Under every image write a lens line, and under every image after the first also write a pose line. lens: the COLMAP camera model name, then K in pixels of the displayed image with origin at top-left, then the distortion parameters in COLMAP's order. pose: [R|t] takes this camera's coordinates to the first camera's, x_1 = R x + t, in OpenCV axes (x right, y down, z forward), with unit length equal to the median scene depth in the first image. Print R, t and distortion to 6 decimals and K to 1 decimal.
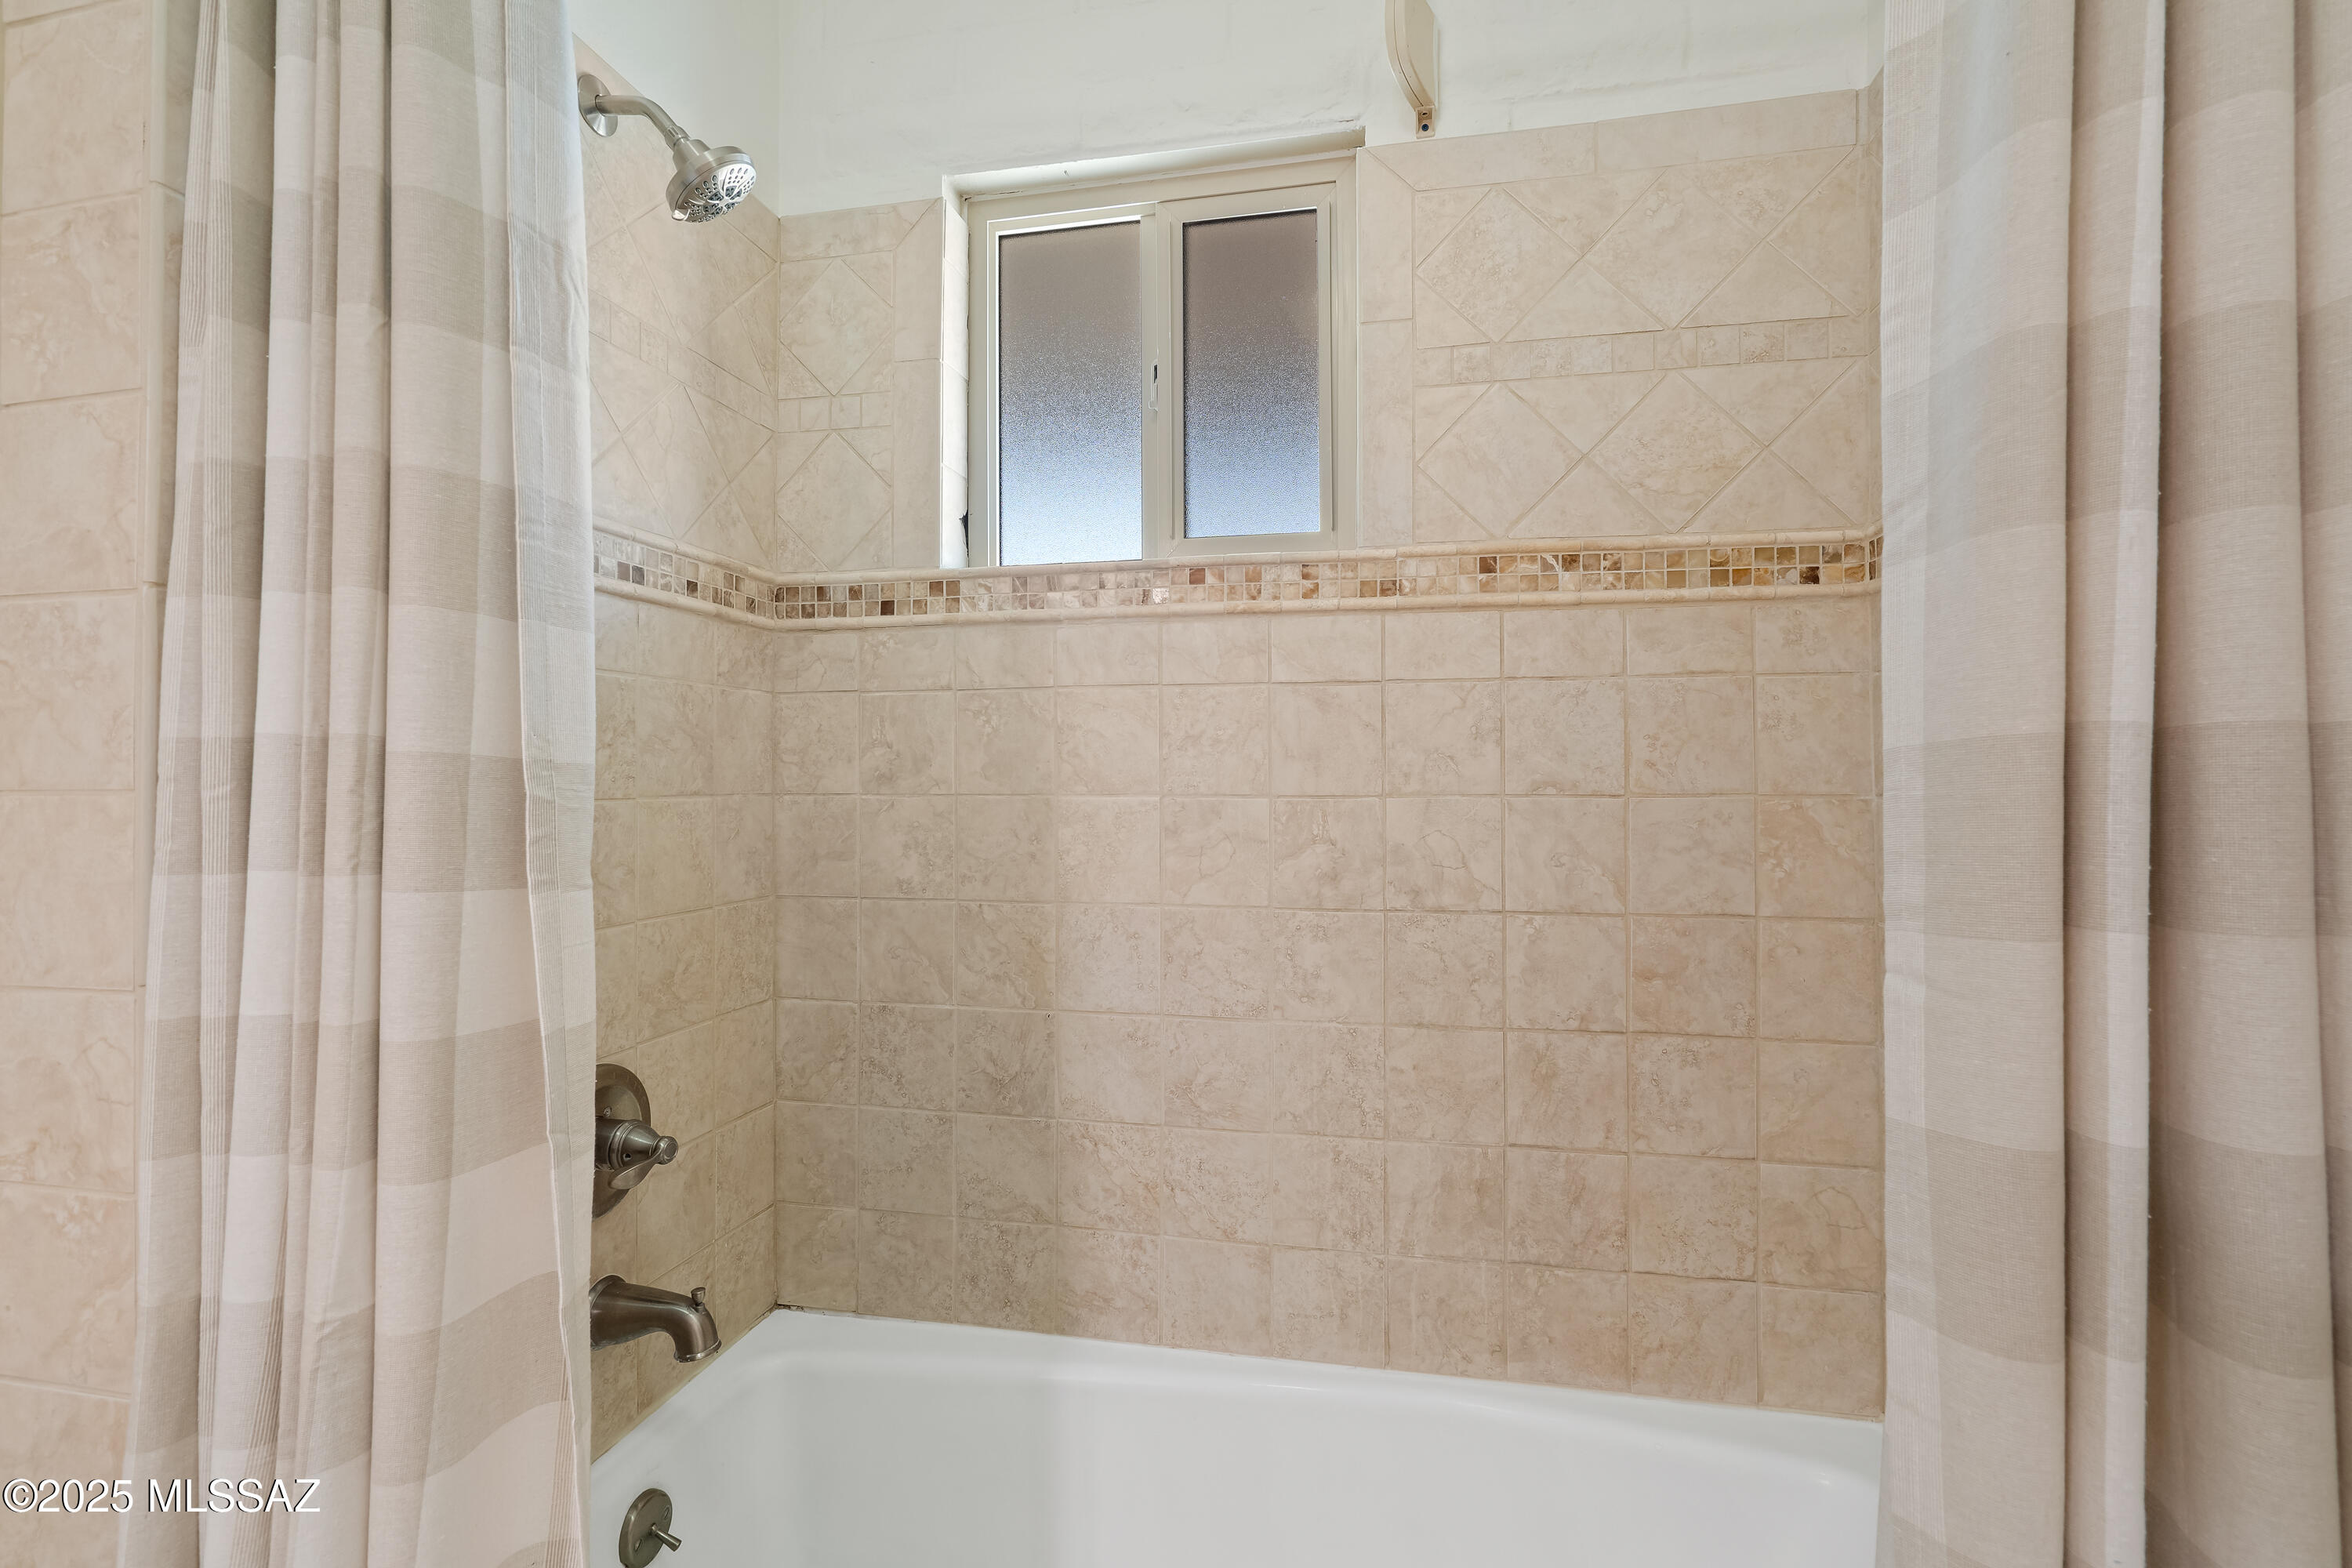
lens RADIAL K [[1064.6, 0, 1177.9], [0, 1064.6, 778.3], [0, 0, 1]] dist [-0.003369, 0.000360]
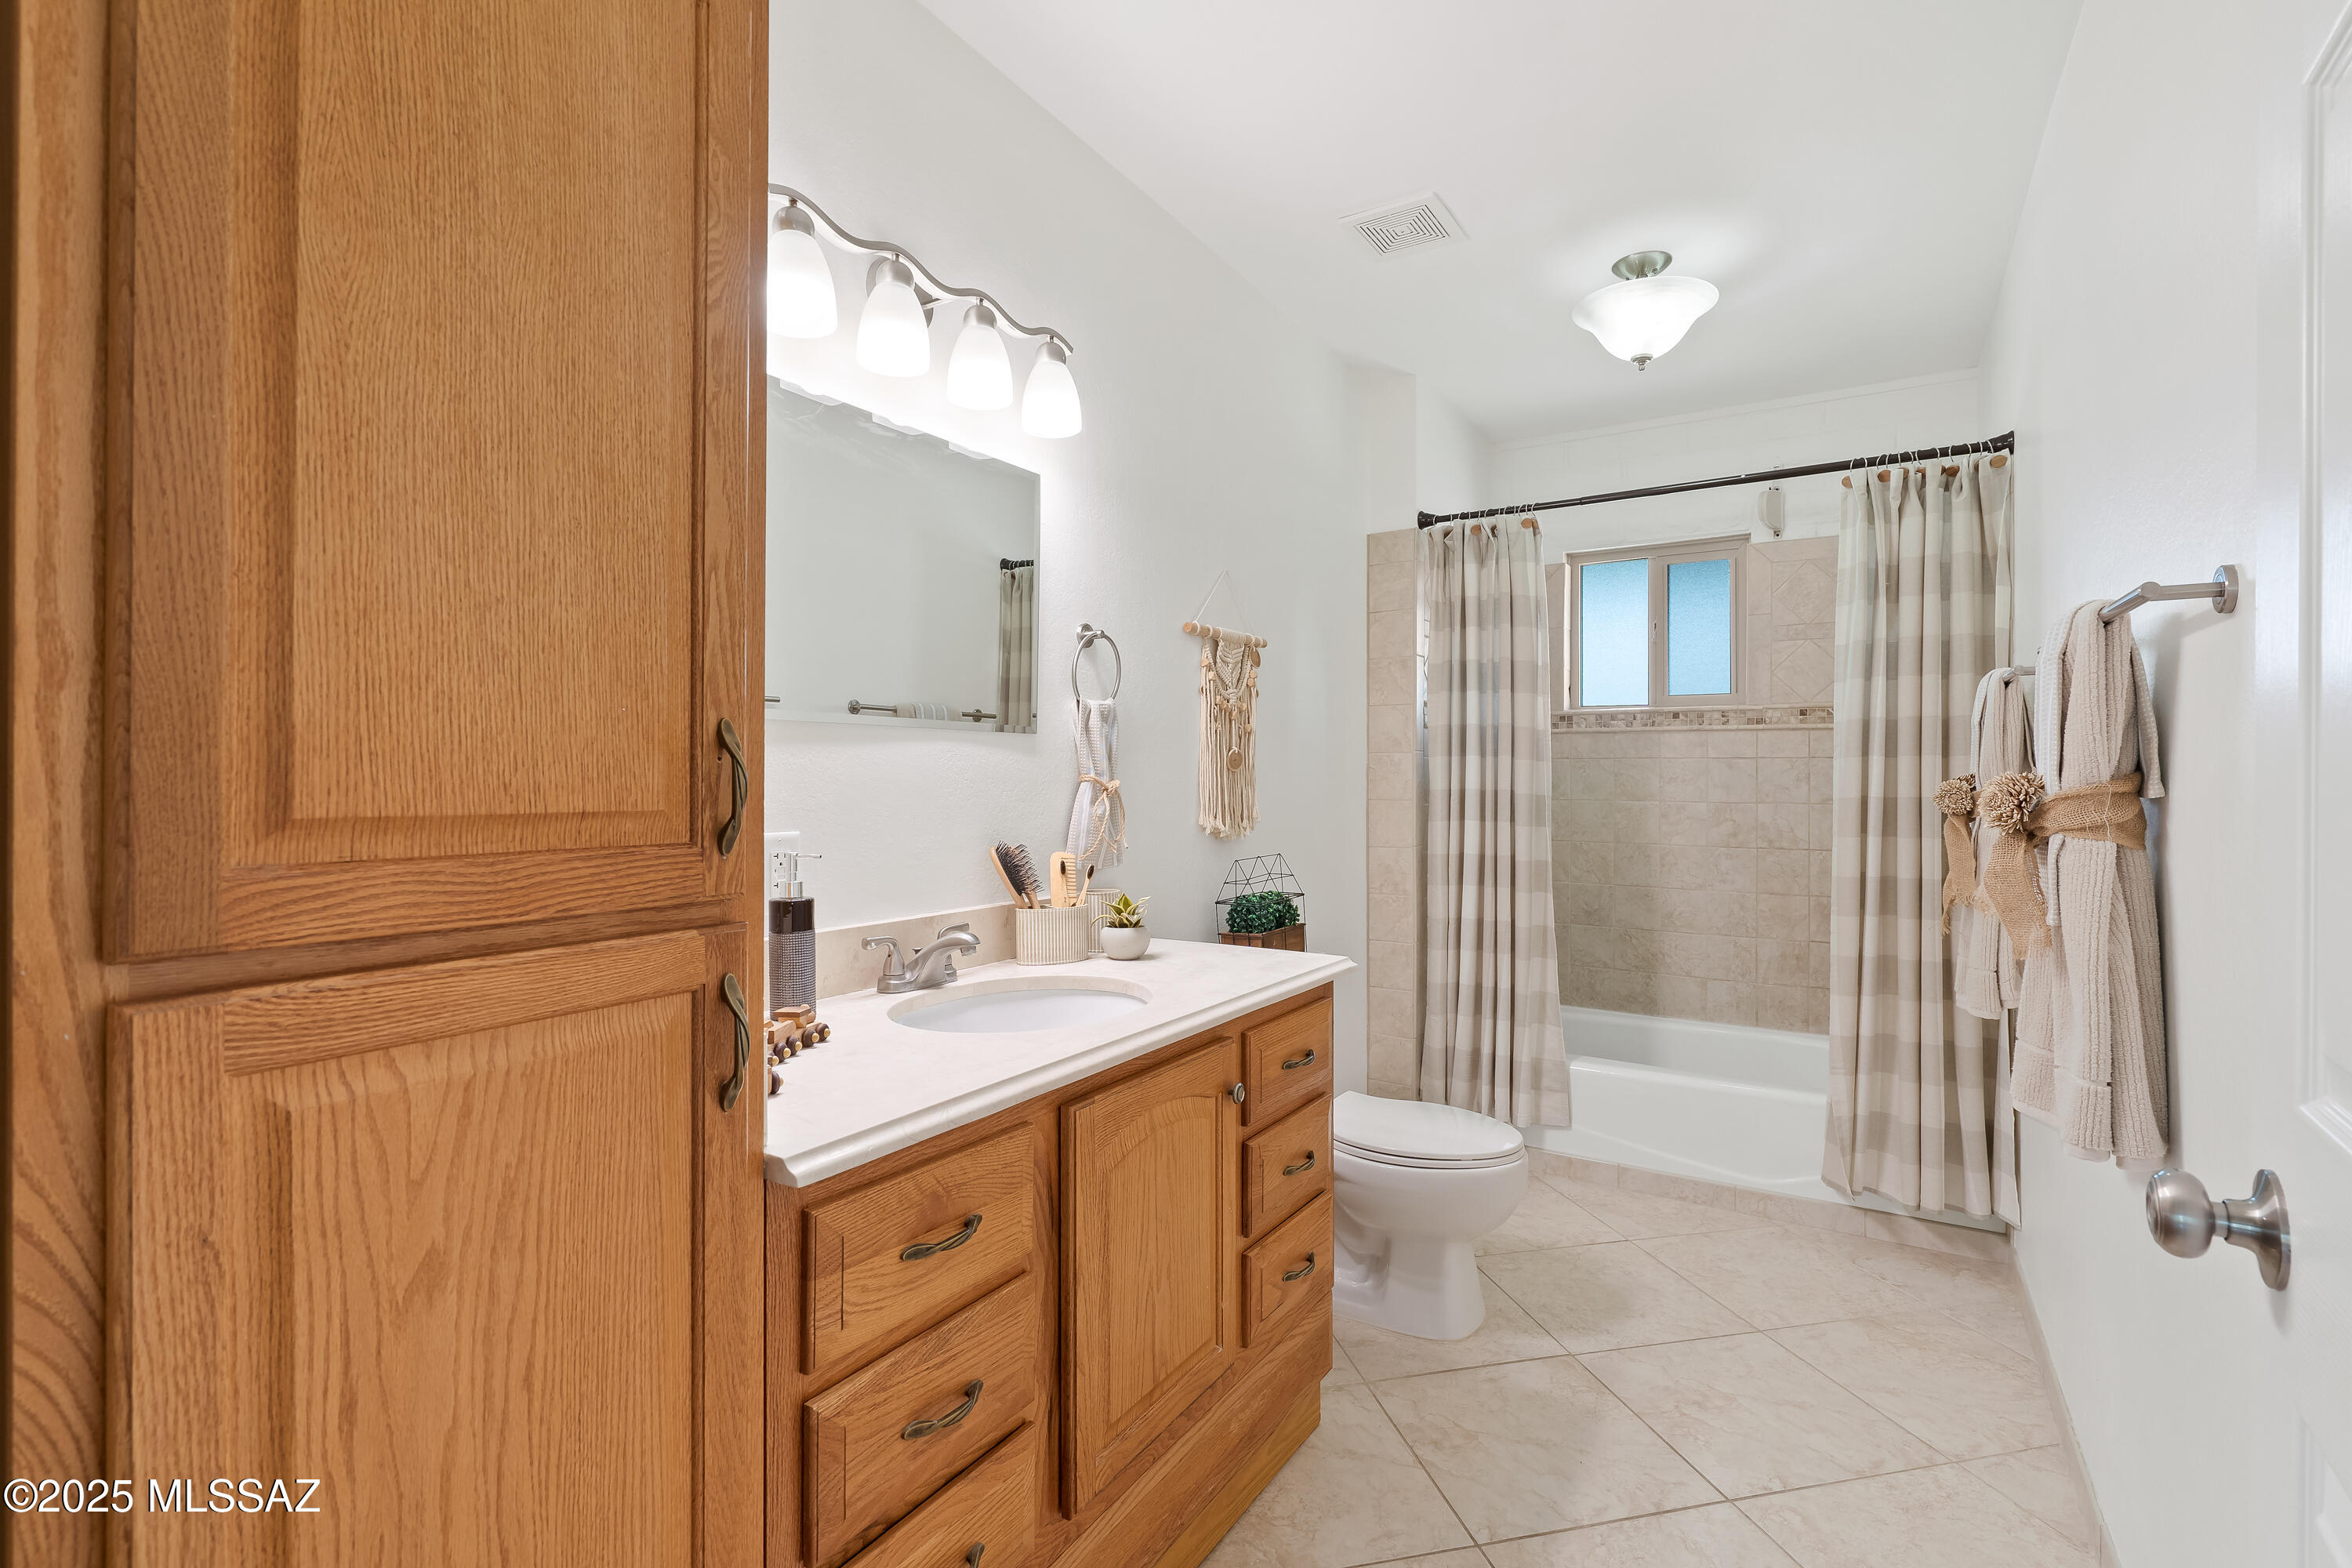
lens RADIAL K [[1064.6, 0, 1179.9], [0, 1064.6, 773.2], [0, 0, 1]] dist [-0.003369, 0.000360]
pose [[0.935235, 0.004519, -0.353998, -0.194762], [-0.002546, 0.999979, 0.006039, -0.066262], [0.354017, -0.004747, 0.935227, -1.845814]]
